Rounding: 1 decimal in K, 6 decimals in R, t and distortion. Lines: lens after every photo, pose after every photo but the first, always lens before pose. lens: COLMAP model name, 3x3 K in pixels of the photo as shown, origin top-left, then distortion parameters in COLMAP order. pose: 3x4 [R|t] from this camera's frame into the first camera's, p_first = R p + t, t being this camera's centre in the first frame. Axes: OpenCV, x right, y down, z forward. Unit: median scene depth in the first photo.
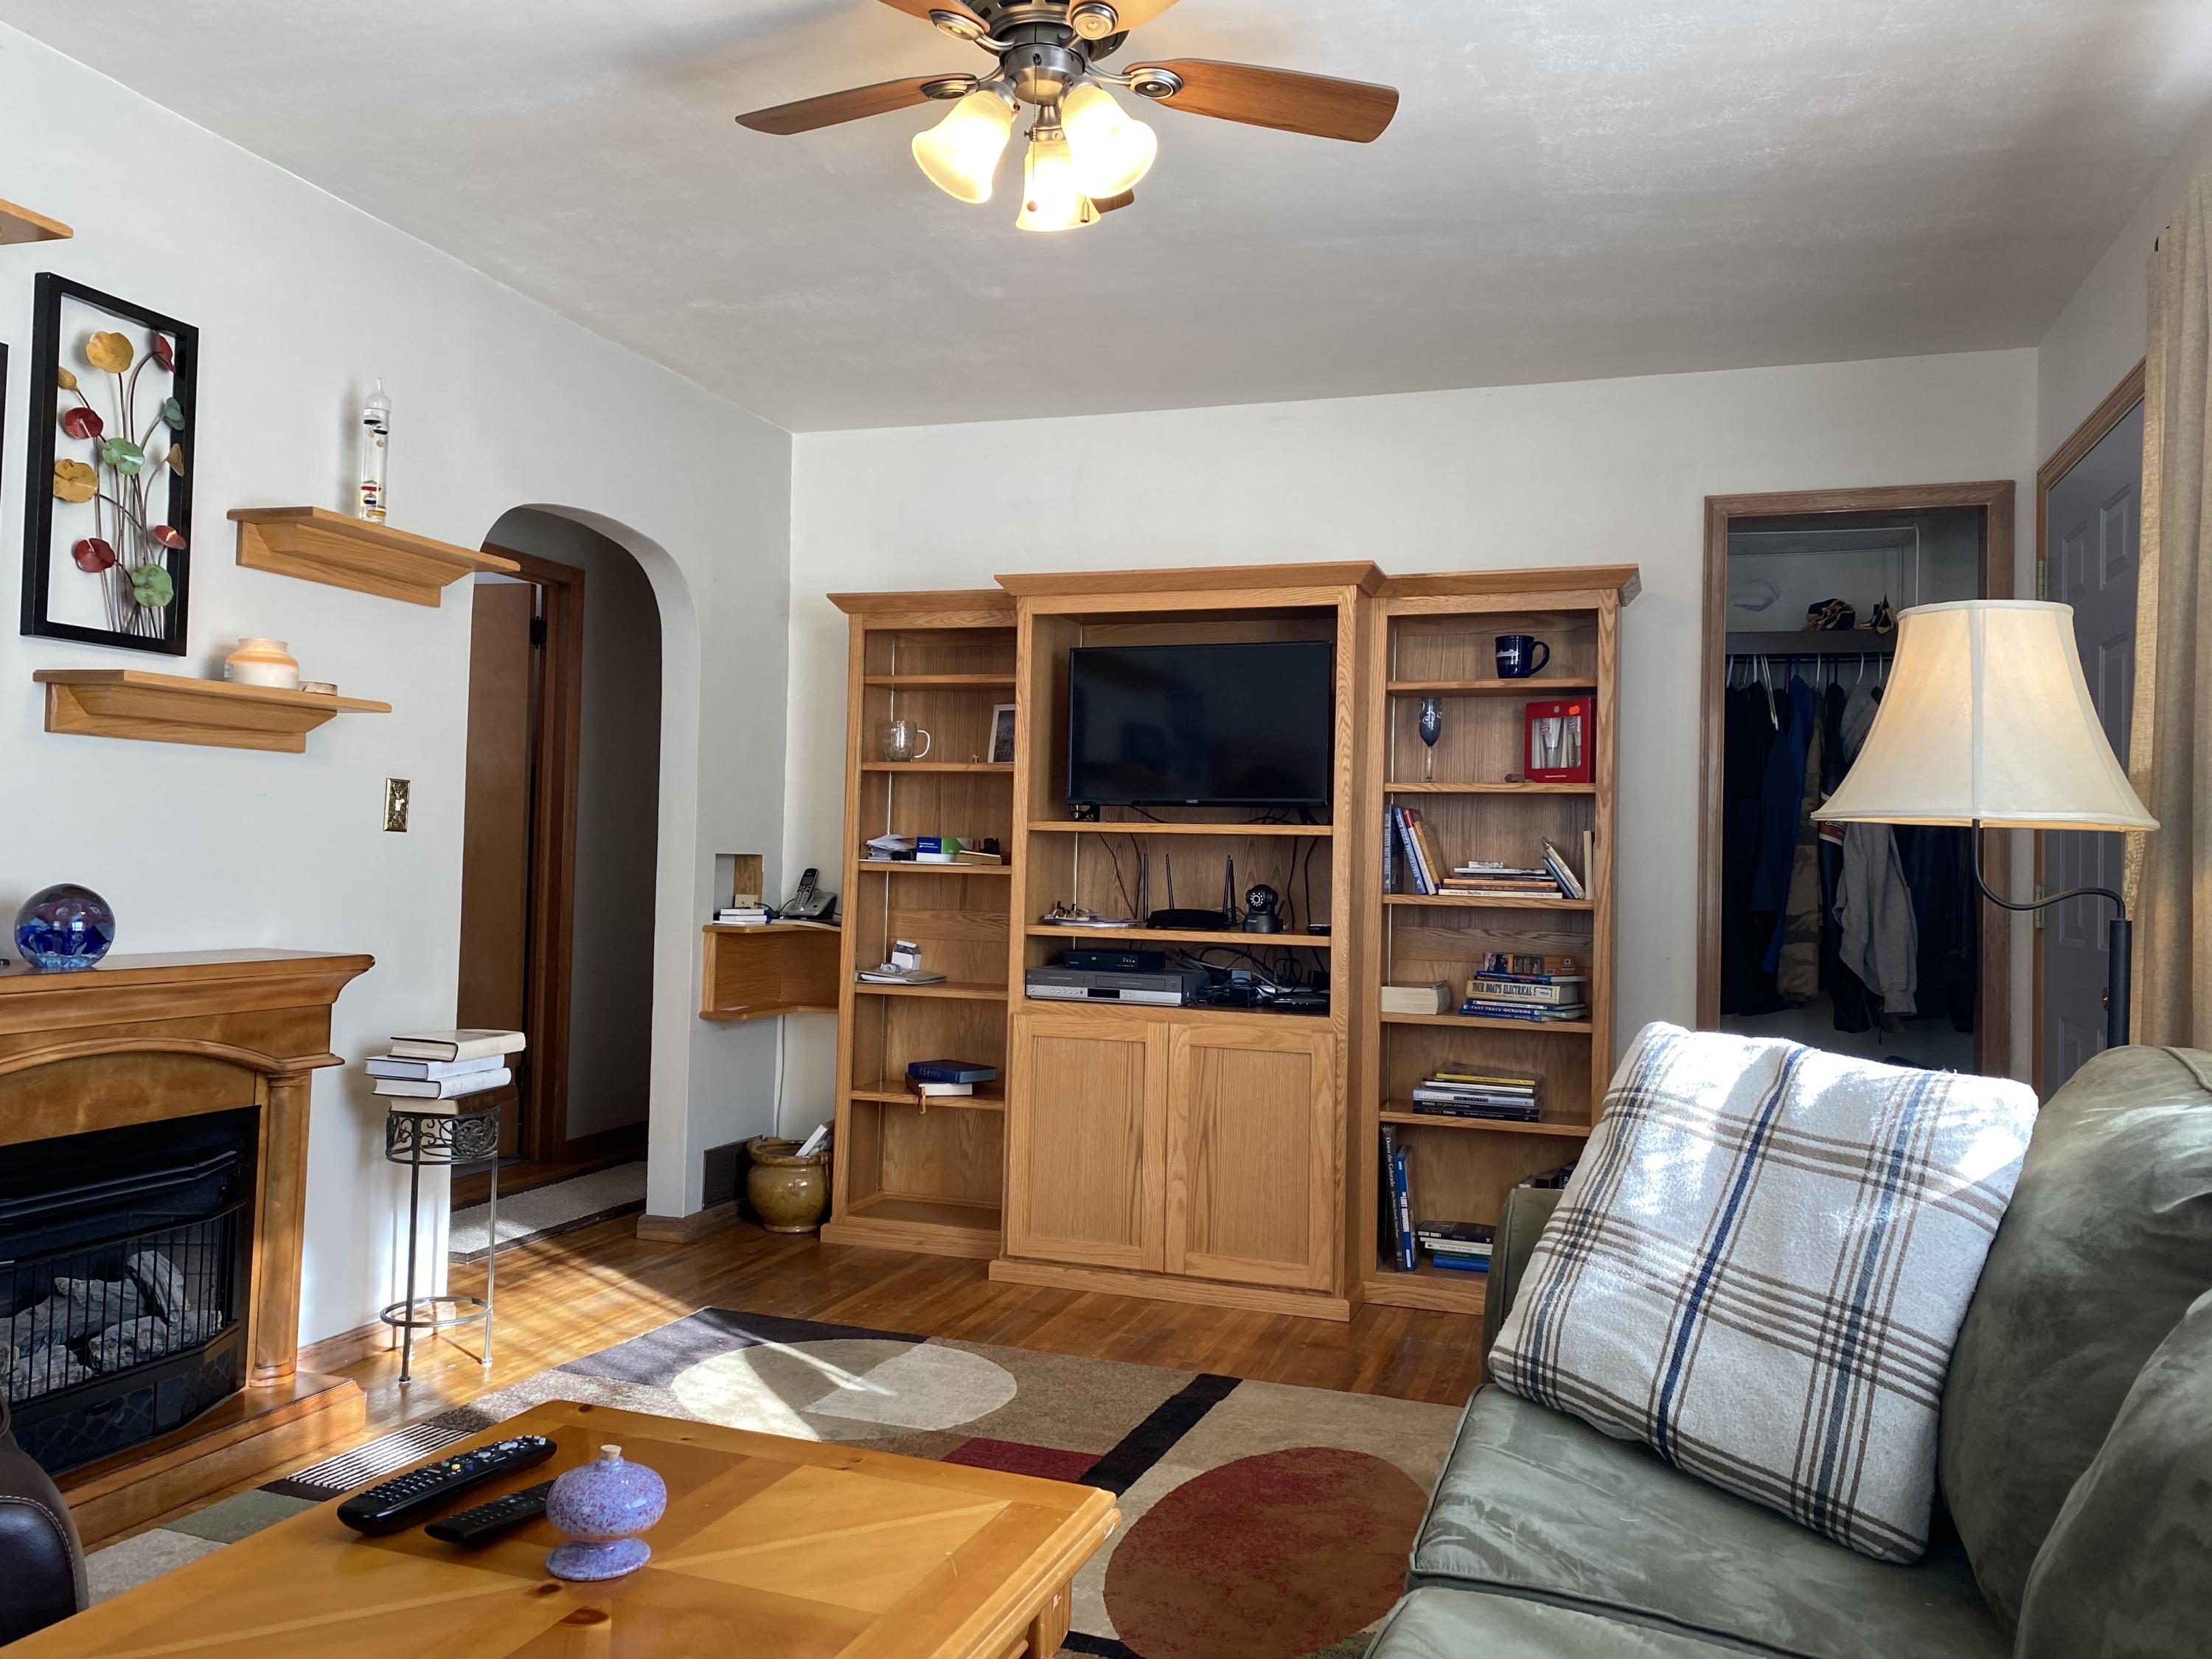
lens RADIAL K [[1687.3, 0, 1088.3], [0, 1687.3, 814.2], [0, 0, 1]] dist [0.047938, -0.042366]
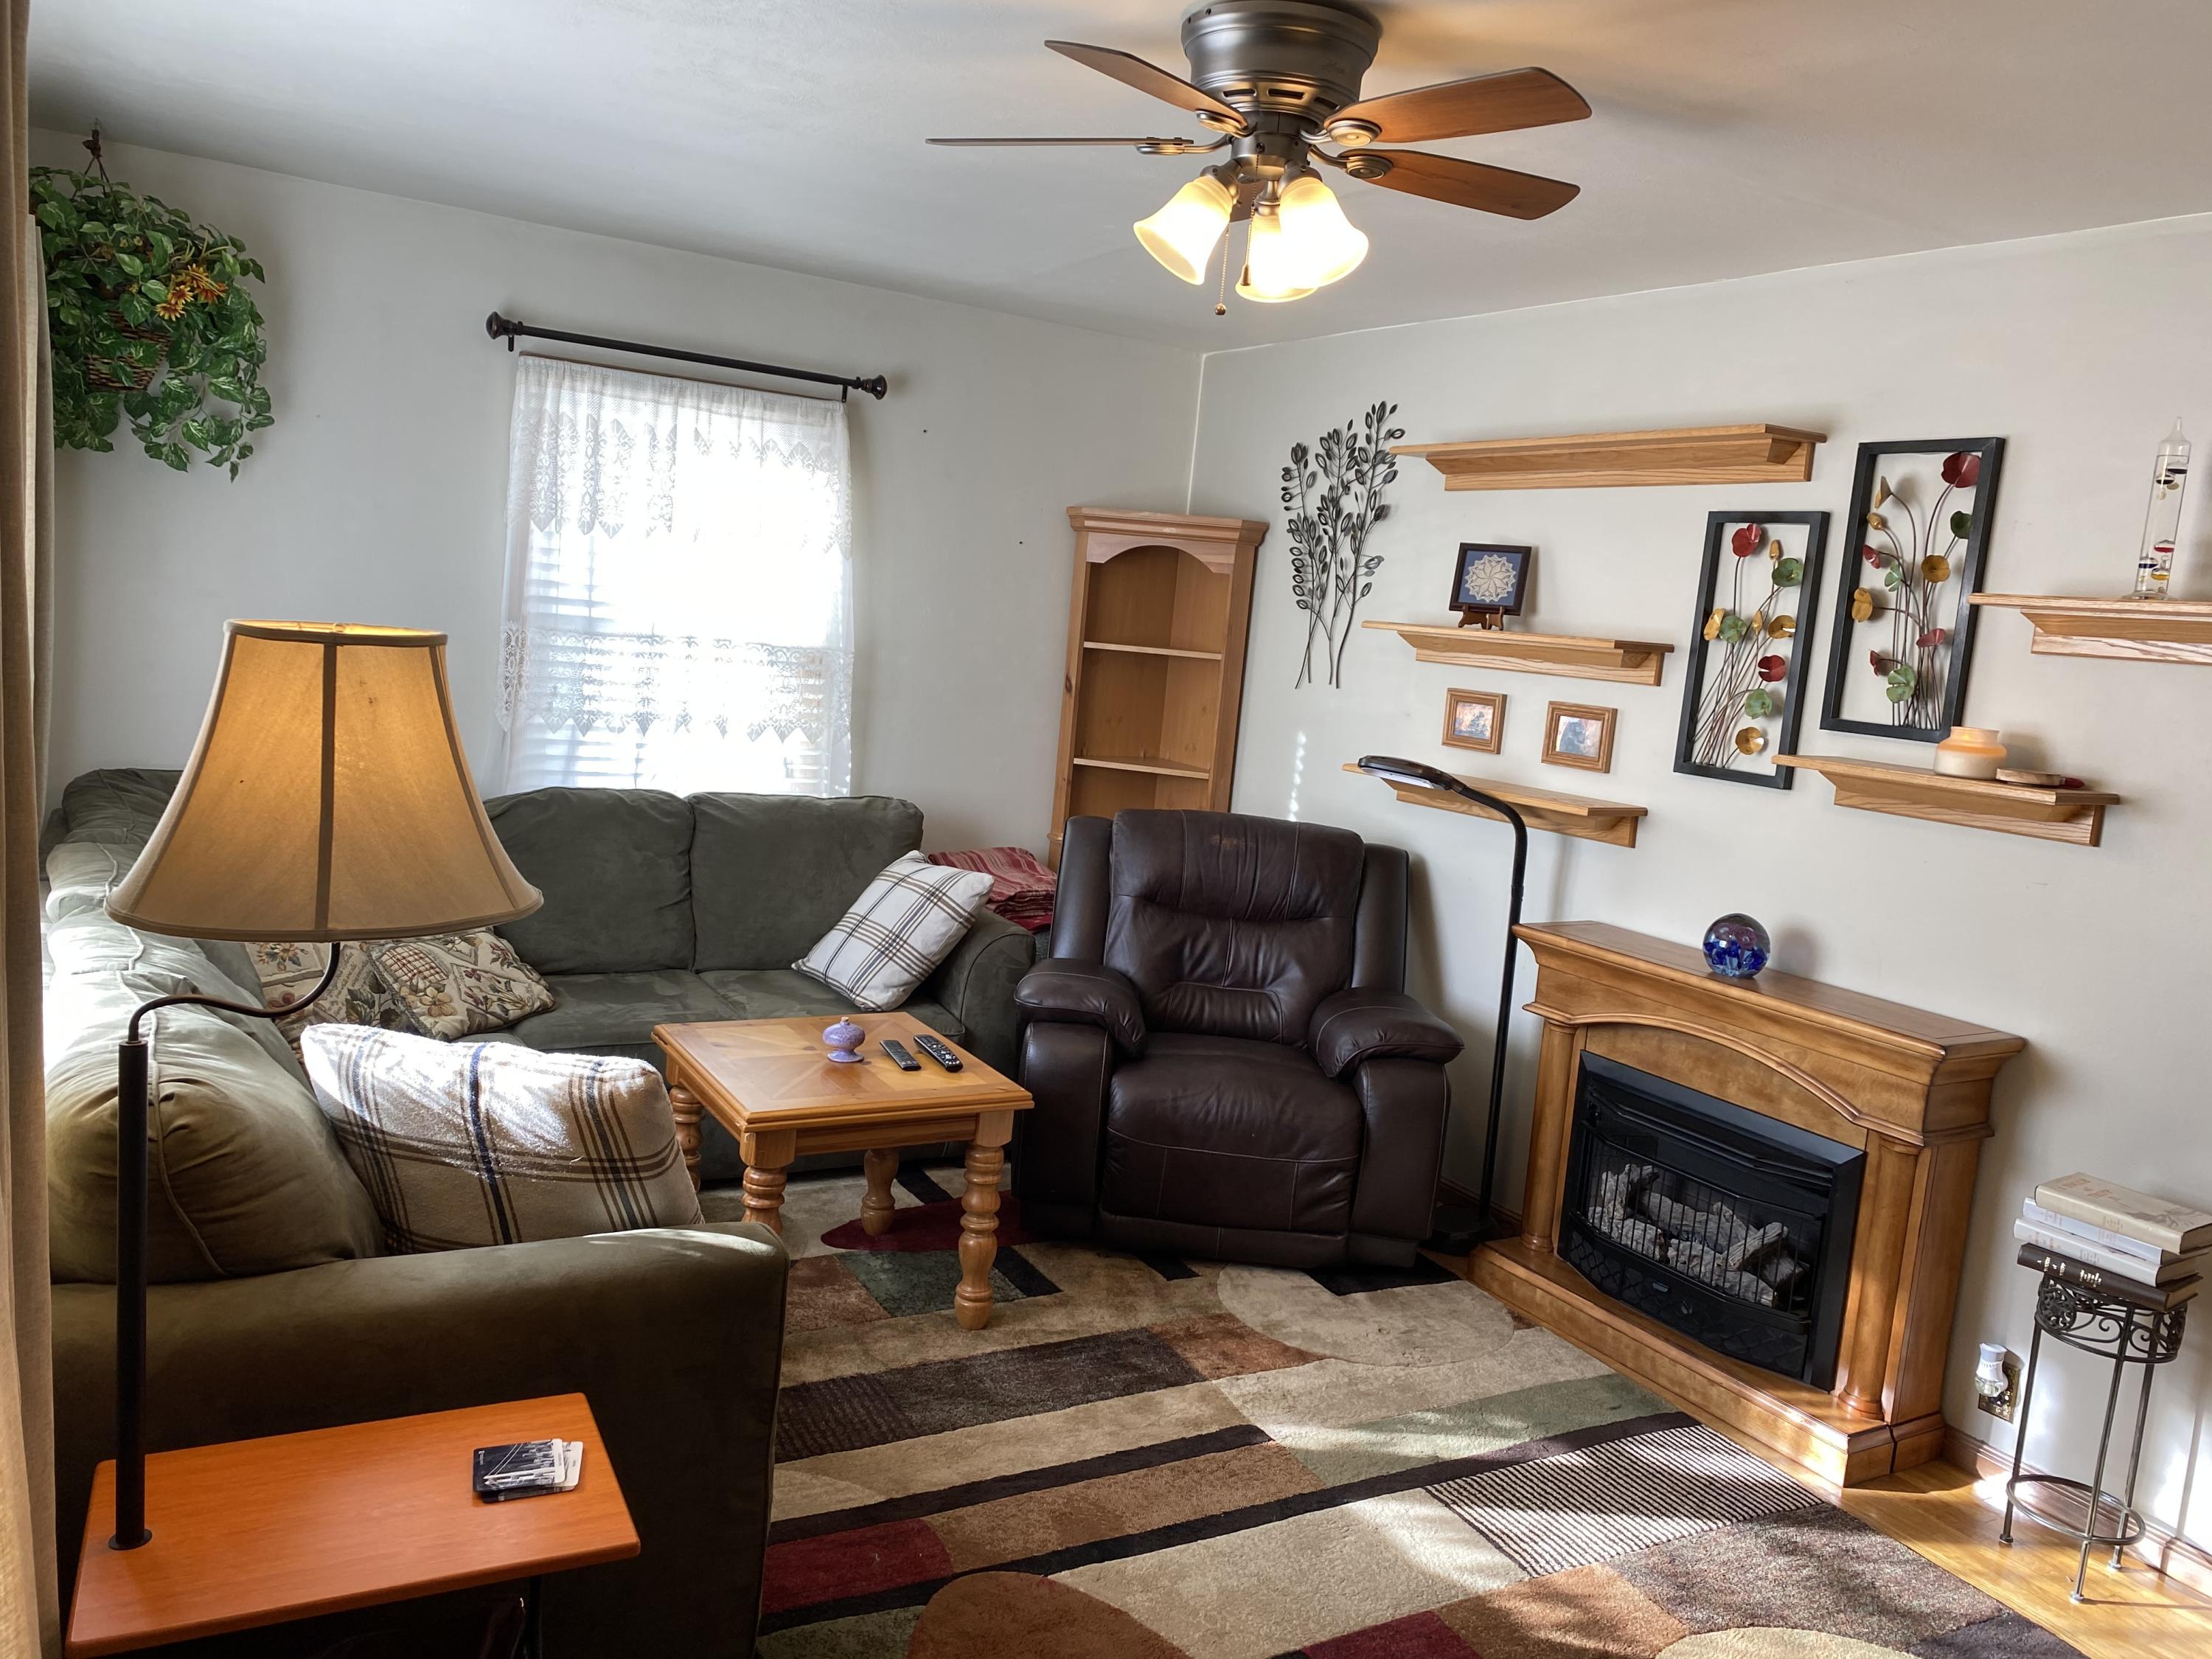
lens RADIAL K [[1687.3, 0, 1090.5], [0, 1687.3, 830.3], [0, 0, 1]] dist [0.047938, -0.042366]
pose [[-0.645200, 0.021245, -0.763719, 0.579897], [-0.080476, 0.992163, 0.095588, -0.085640], [0.759764, 0.123135, -0.638433, 1.124690]]
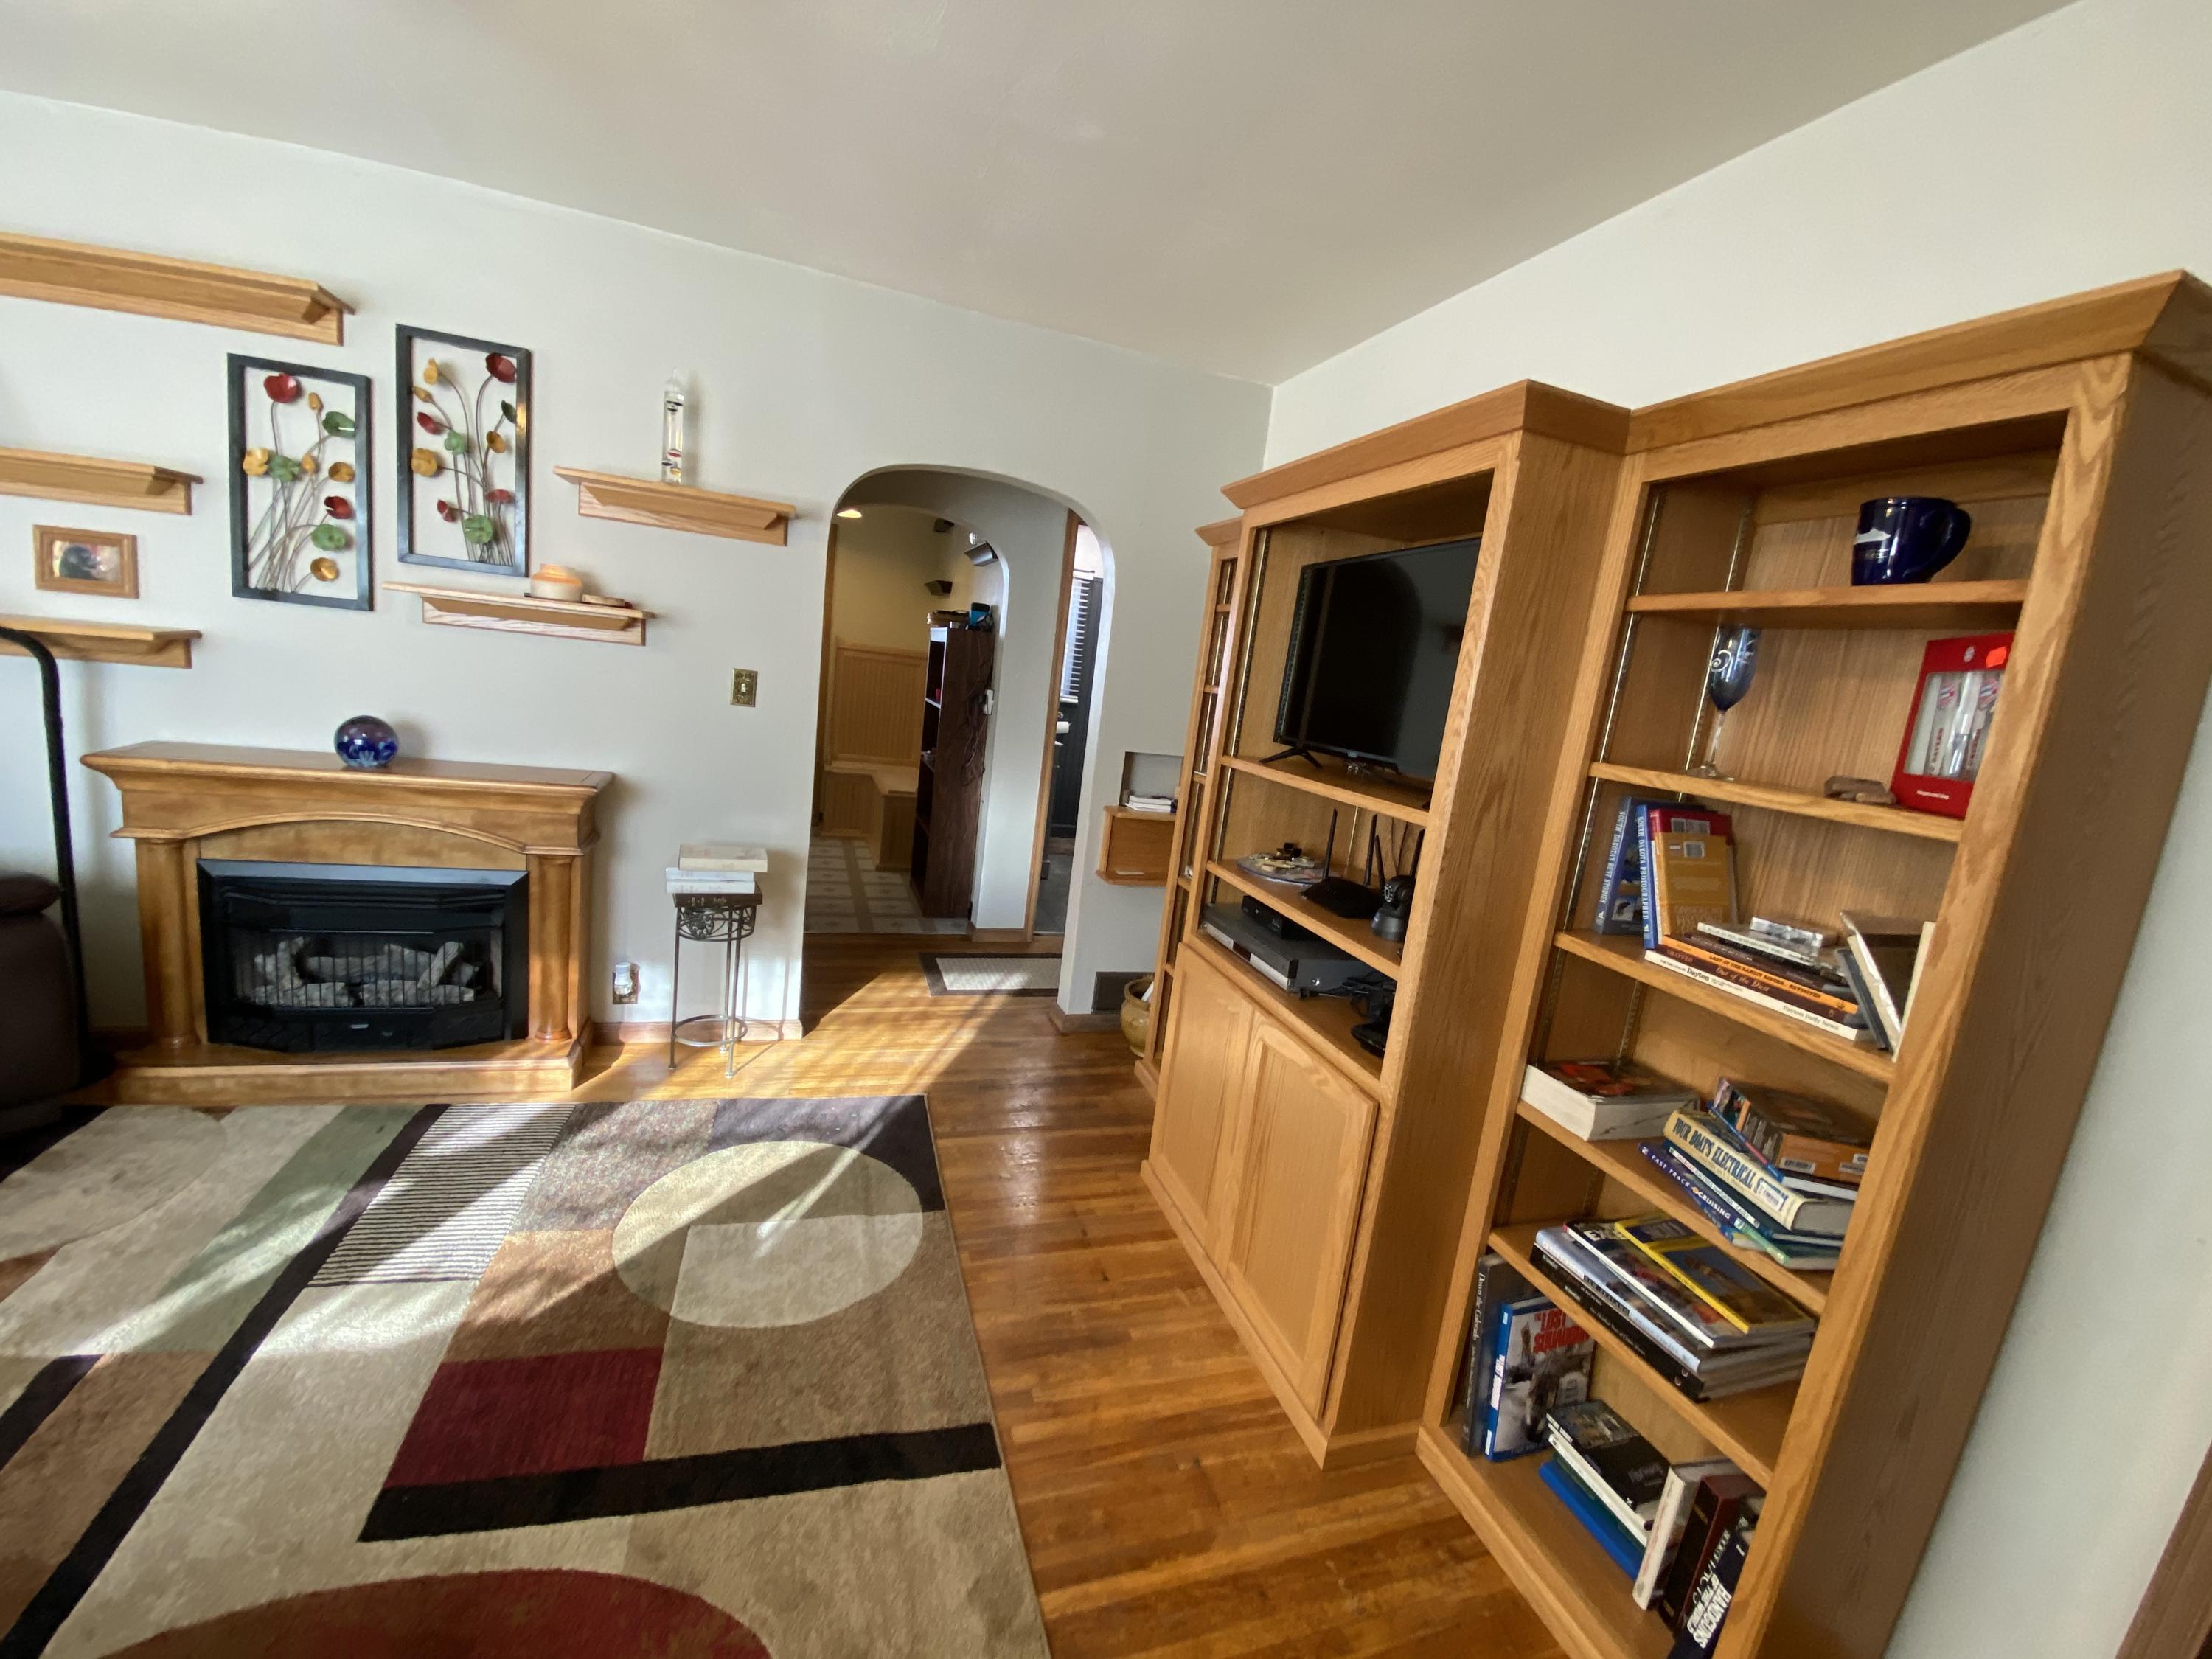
lens RADIAL K [[890.3, 0, 1129.3], [0, 890.3, 823.4], [0, 0, 1]] dist [0.003065, -0.010559]
pose [[0.608392, 0.184002, -0.772012, 0.406681], [-0.080637, 0.982050, 0.170515, -0.047638], [0.789530, -0.041487, 0.612309, 0.812968]]
